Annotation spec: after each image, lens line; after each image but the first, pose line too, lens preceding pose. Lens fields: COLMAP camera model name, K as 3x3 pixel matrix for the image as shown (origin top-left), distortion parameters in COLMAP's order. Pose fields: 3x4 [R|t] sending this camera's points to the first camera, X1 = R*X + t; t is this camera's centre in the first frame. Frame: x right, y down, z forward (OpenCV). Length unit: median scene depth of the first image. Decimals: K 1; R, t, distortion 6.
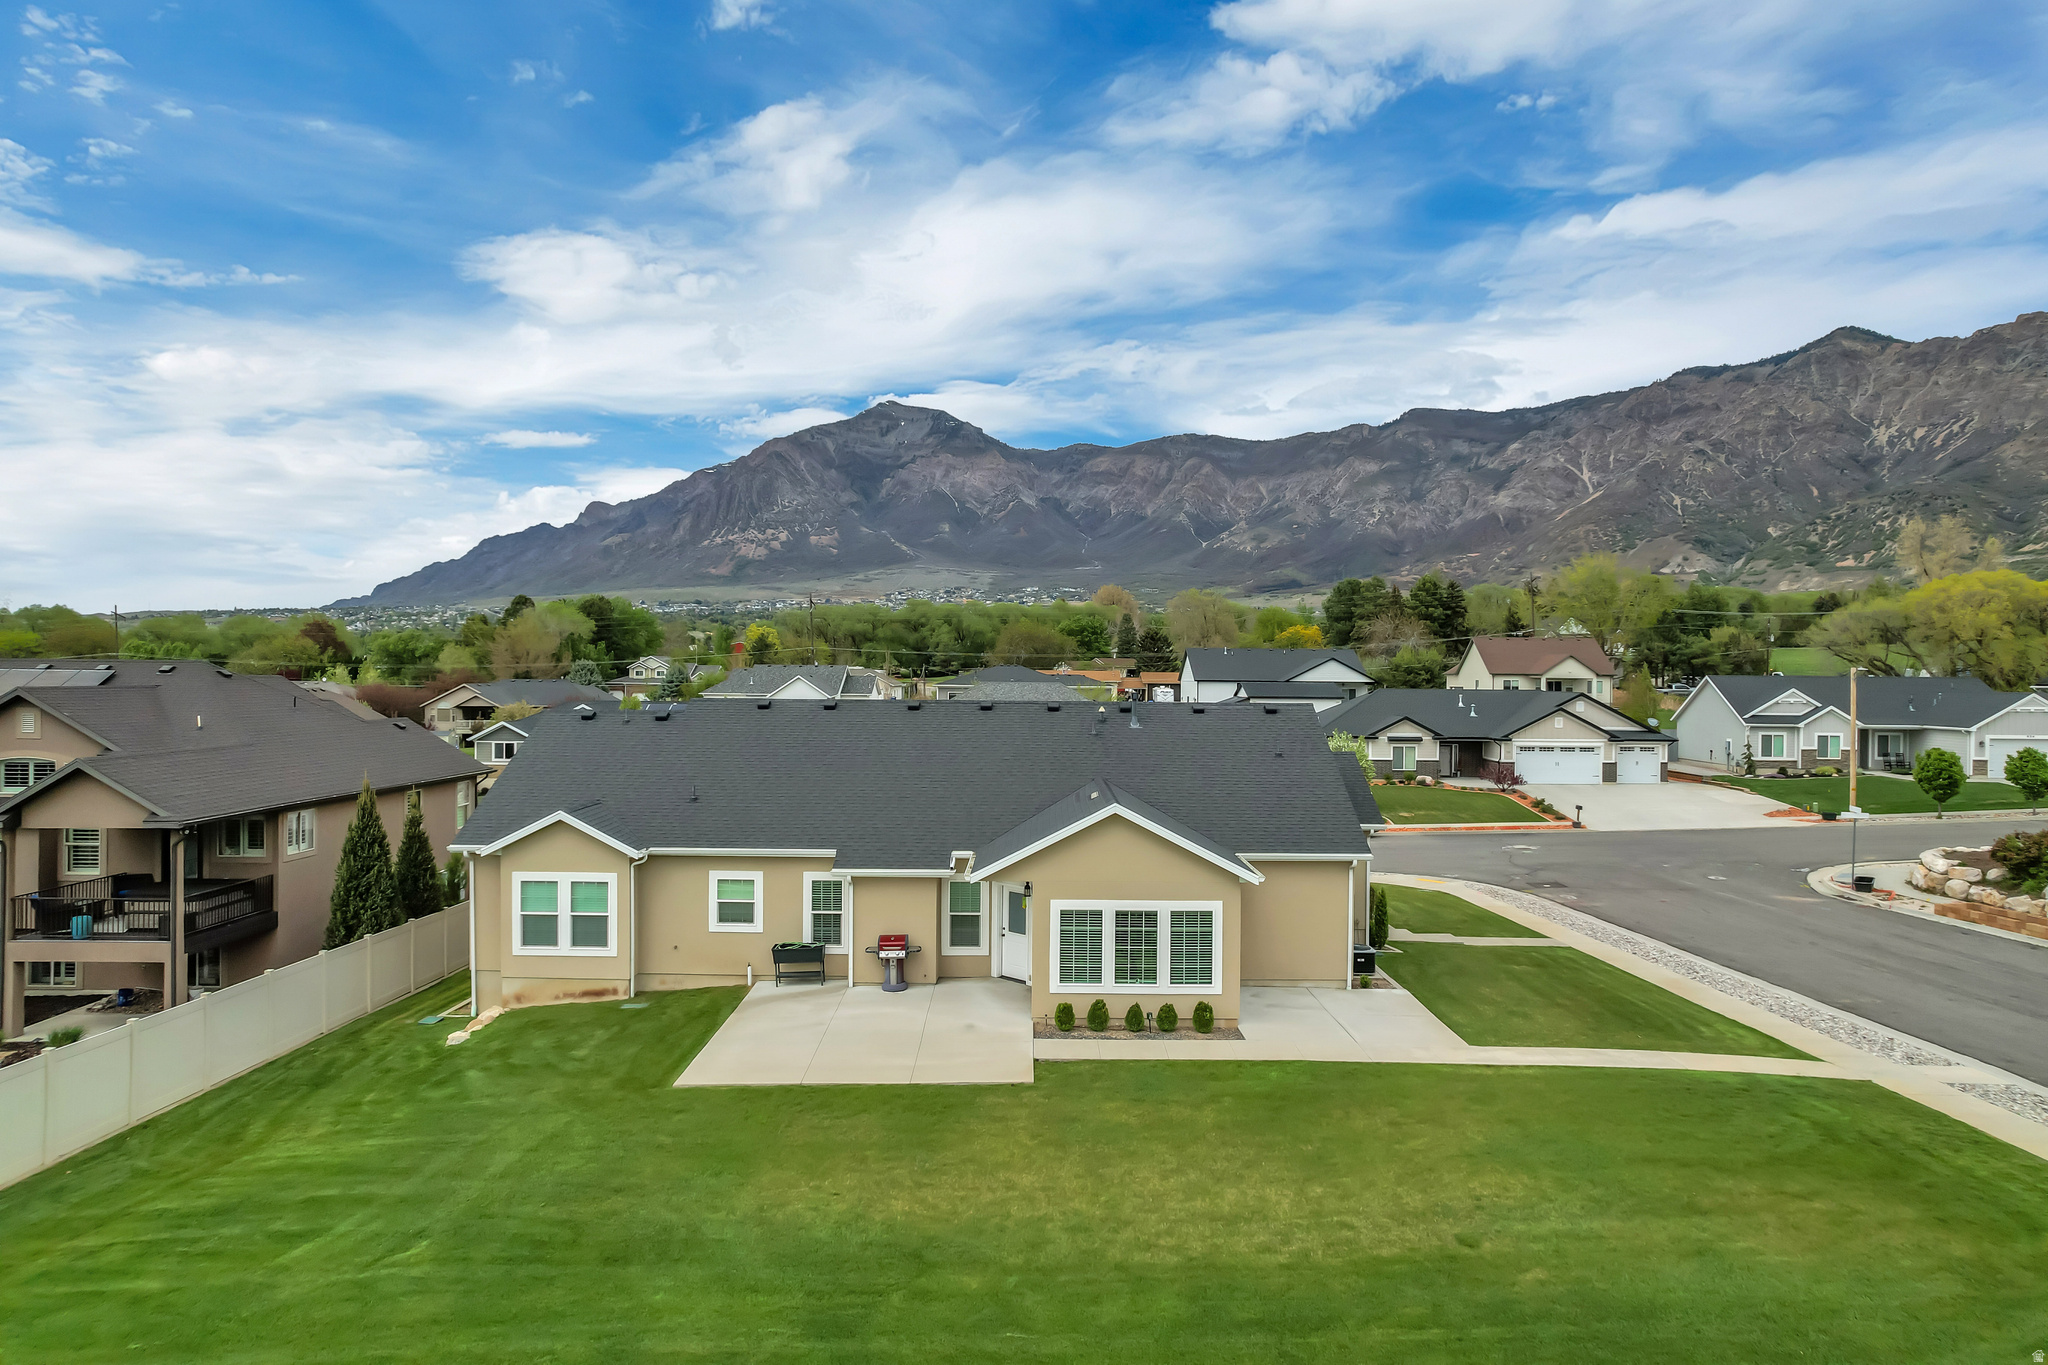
lens RADIAL K [[1306.7, 0, 1033.1], [0, 1306.7, 679.8], [0, 0, 1]] dist [-0.075143, 0.070295]
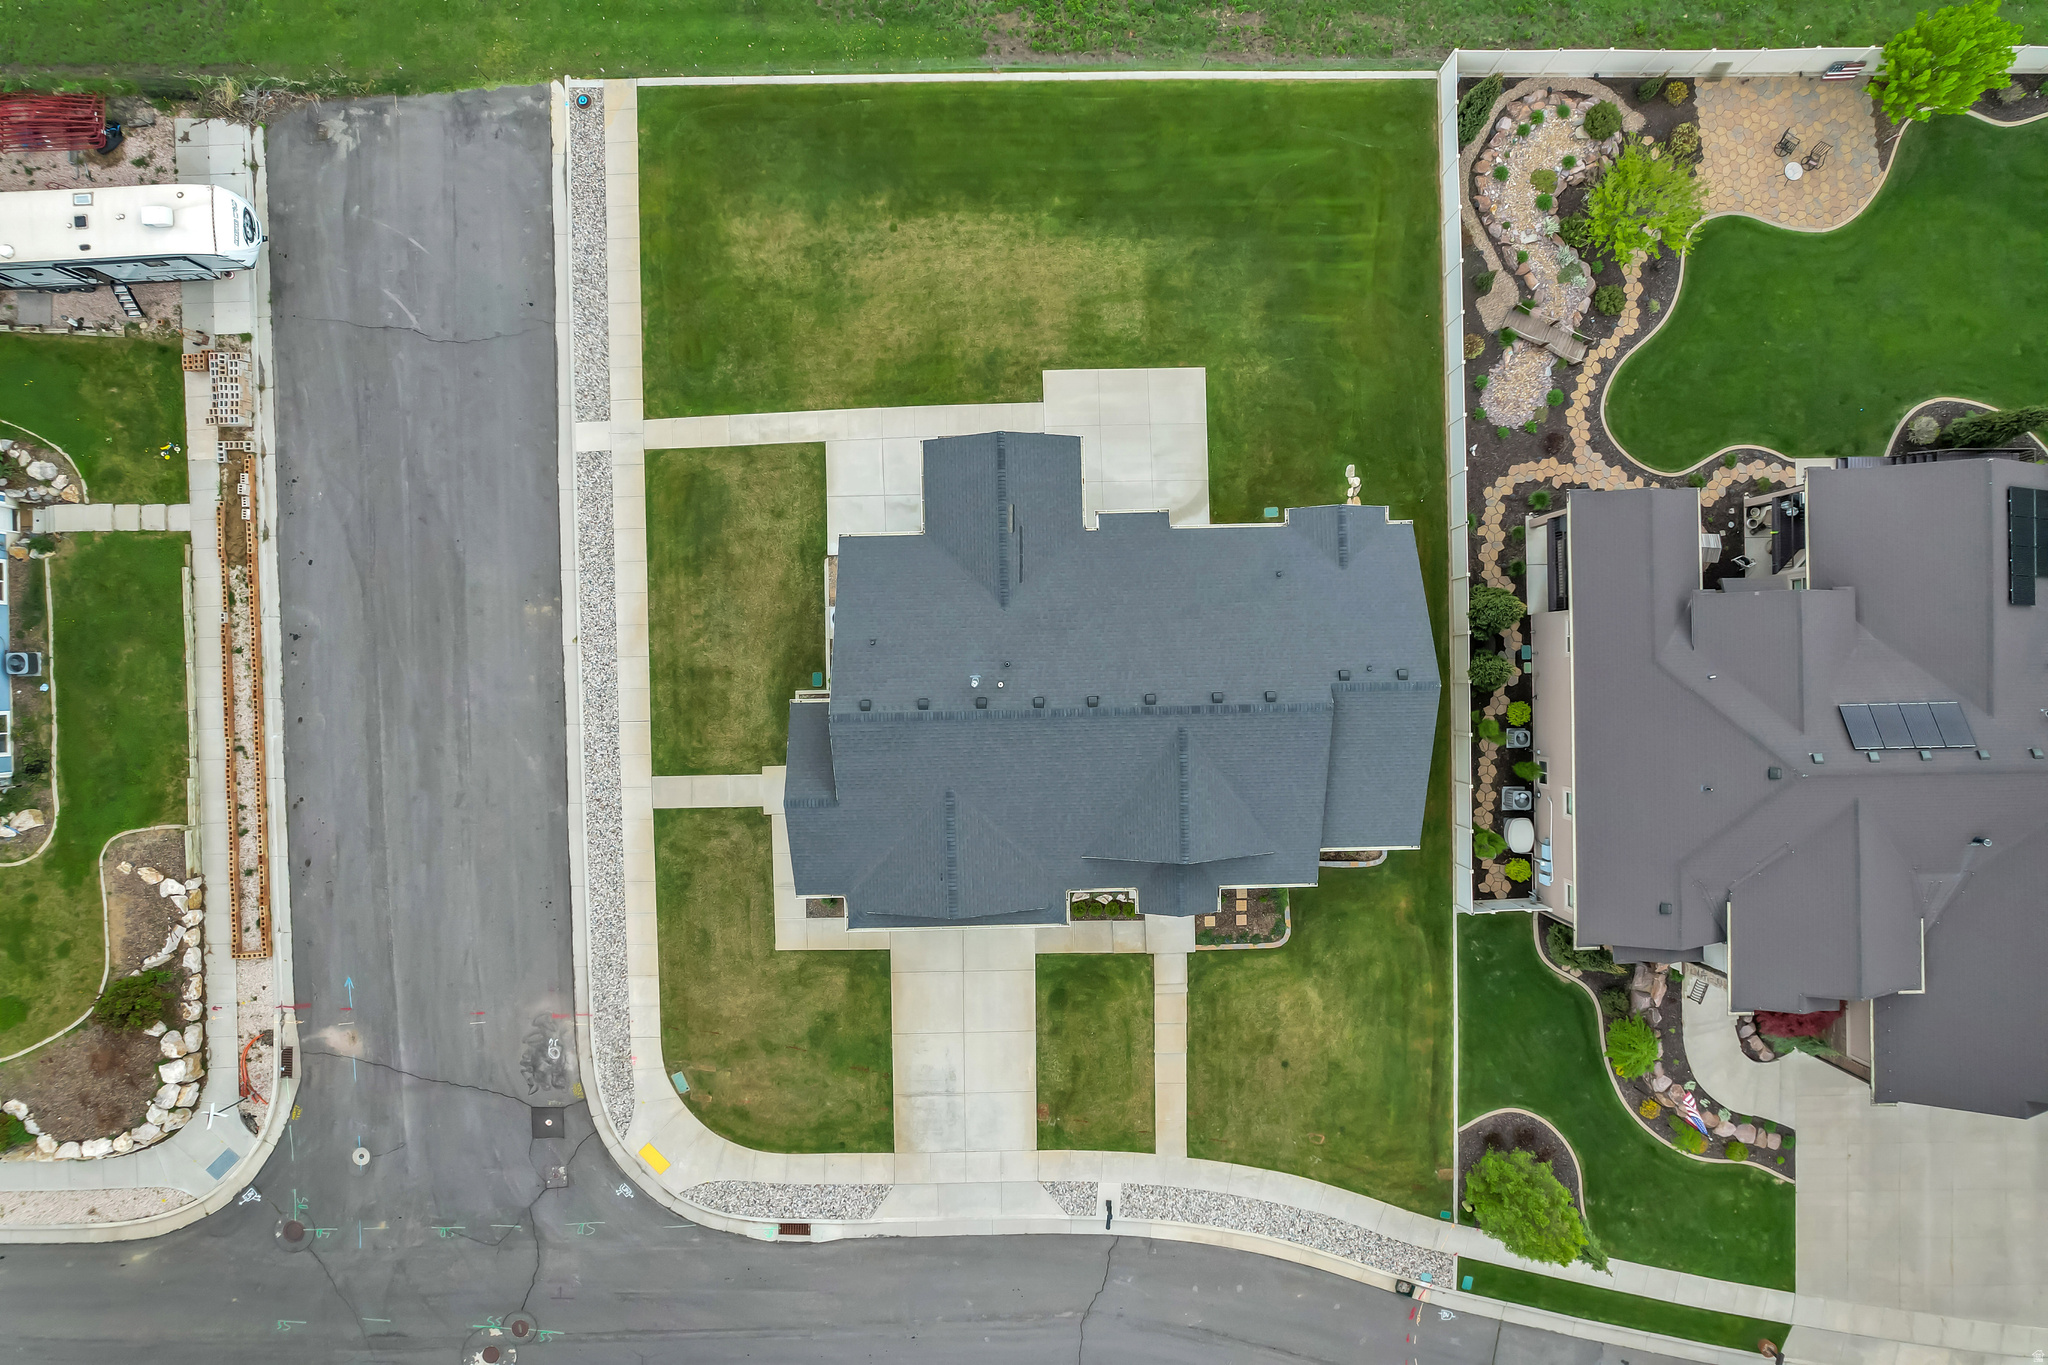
lens RADIAL K [[1306.7, 0, 1033.1], [0, 1306.7, 679.8], [0, 0, 1]] dist [-0.075143, 0.070295]
pose [[-0.999627, 0.026899, -0.004776, 0.003208], [-0.004955, -0.006577, 0.999966, -0.147489], [0.026867, 0.999617, 0.006708, 0.116421]]
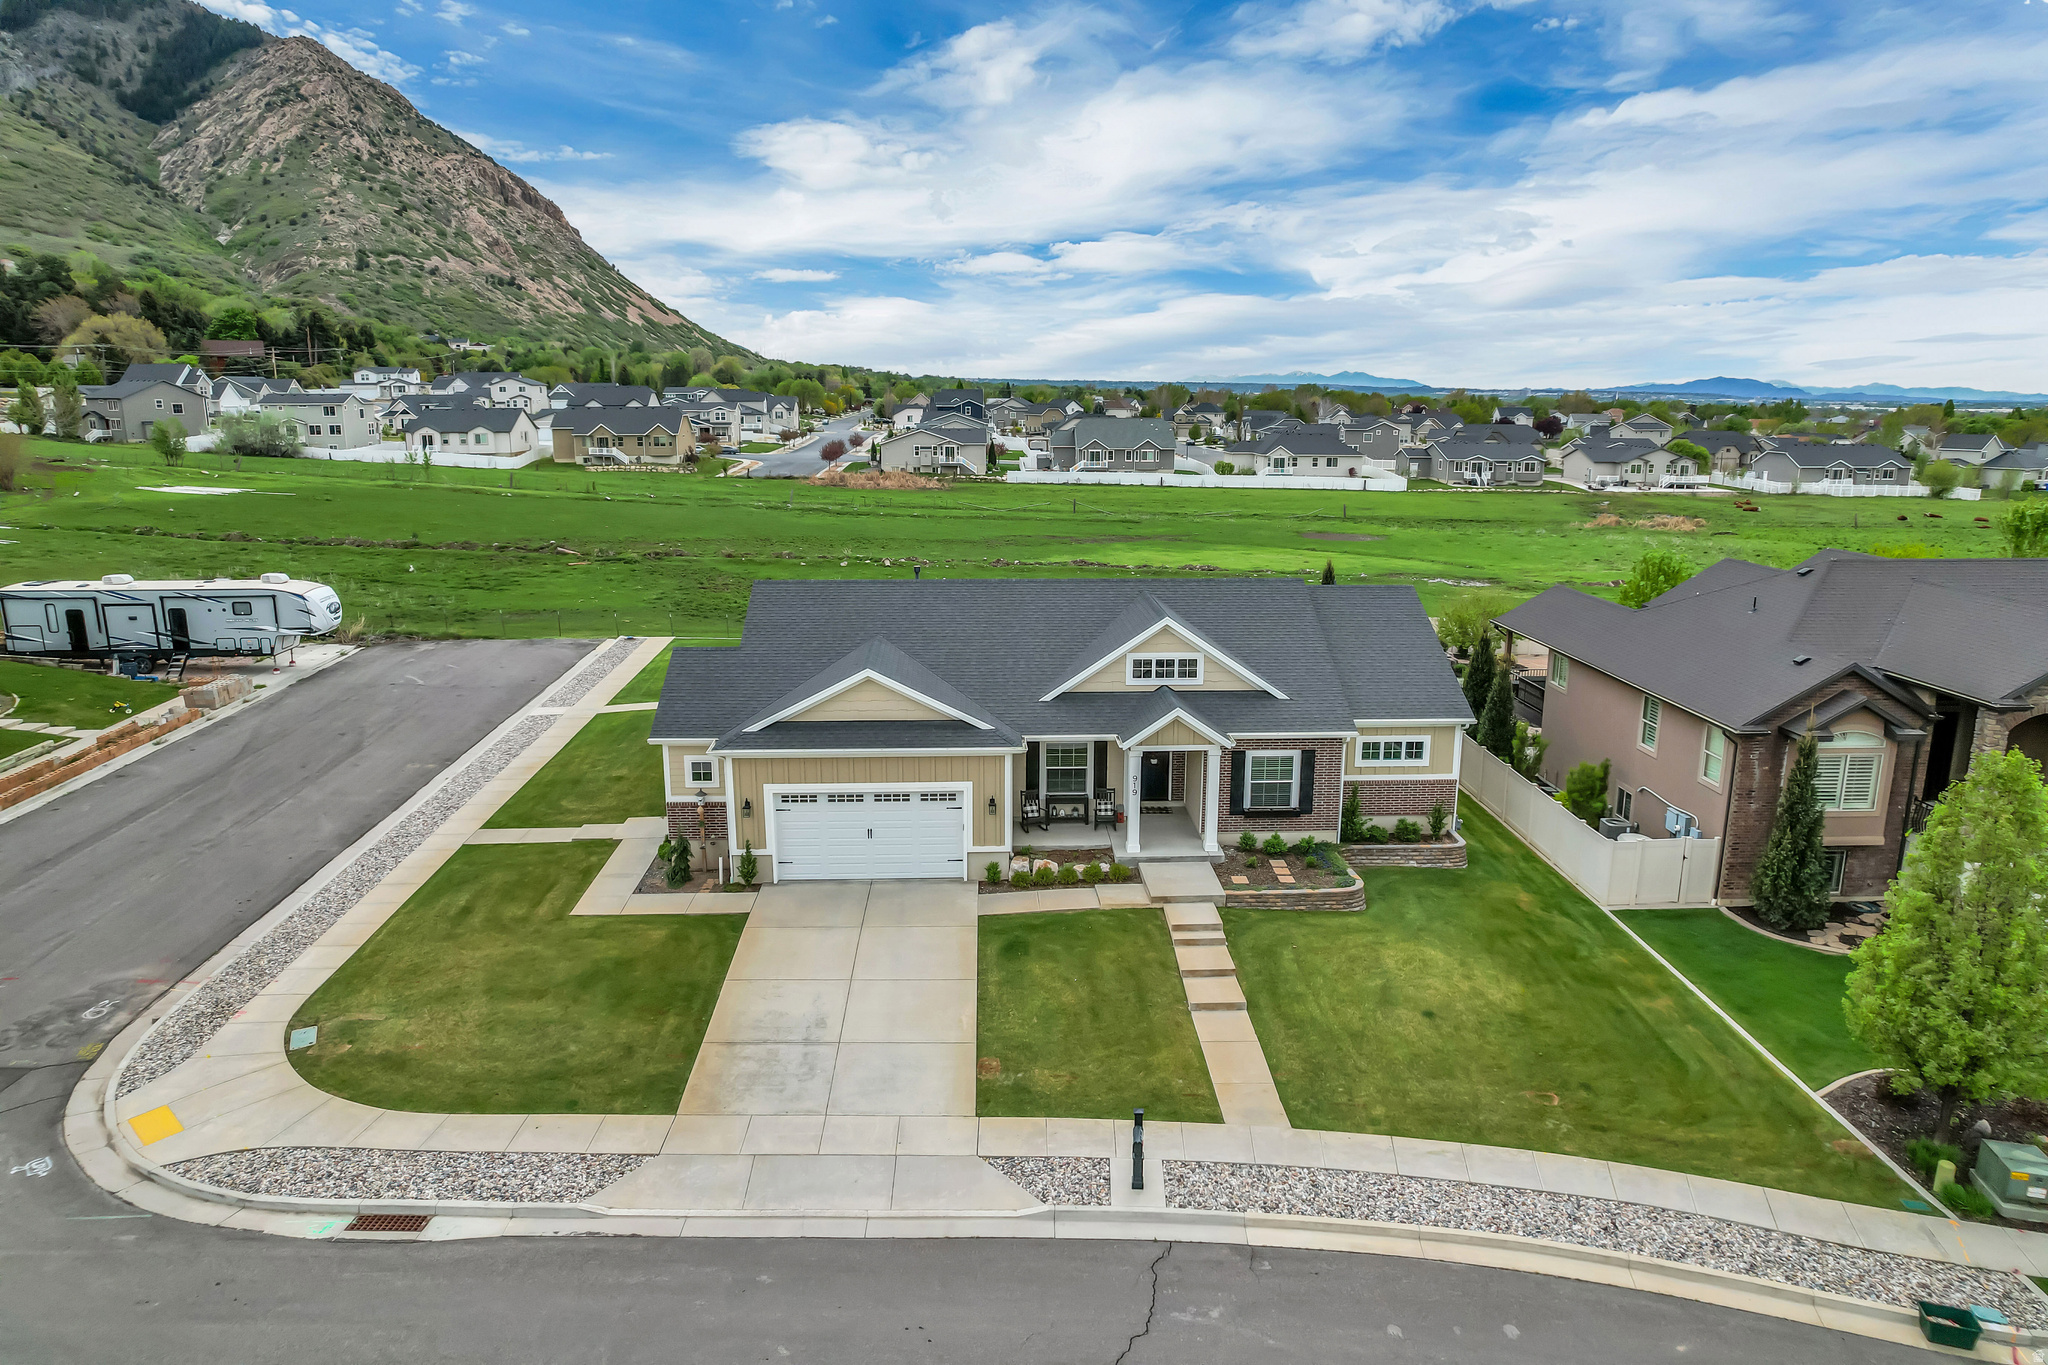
lens RADIAL K [[1306.7, 0, 1033.1], [0, 1306.7, 679.8], [0, 0, 1]] dist [-0.075143, 0.070295]
pose [[-0.998436, 0.000291, -0.055913, 0.004563], [-0.012190, 0.974799, 0.222751, -0.018284], [0.054569, 0.223084, -0.973271, 0.257445]]
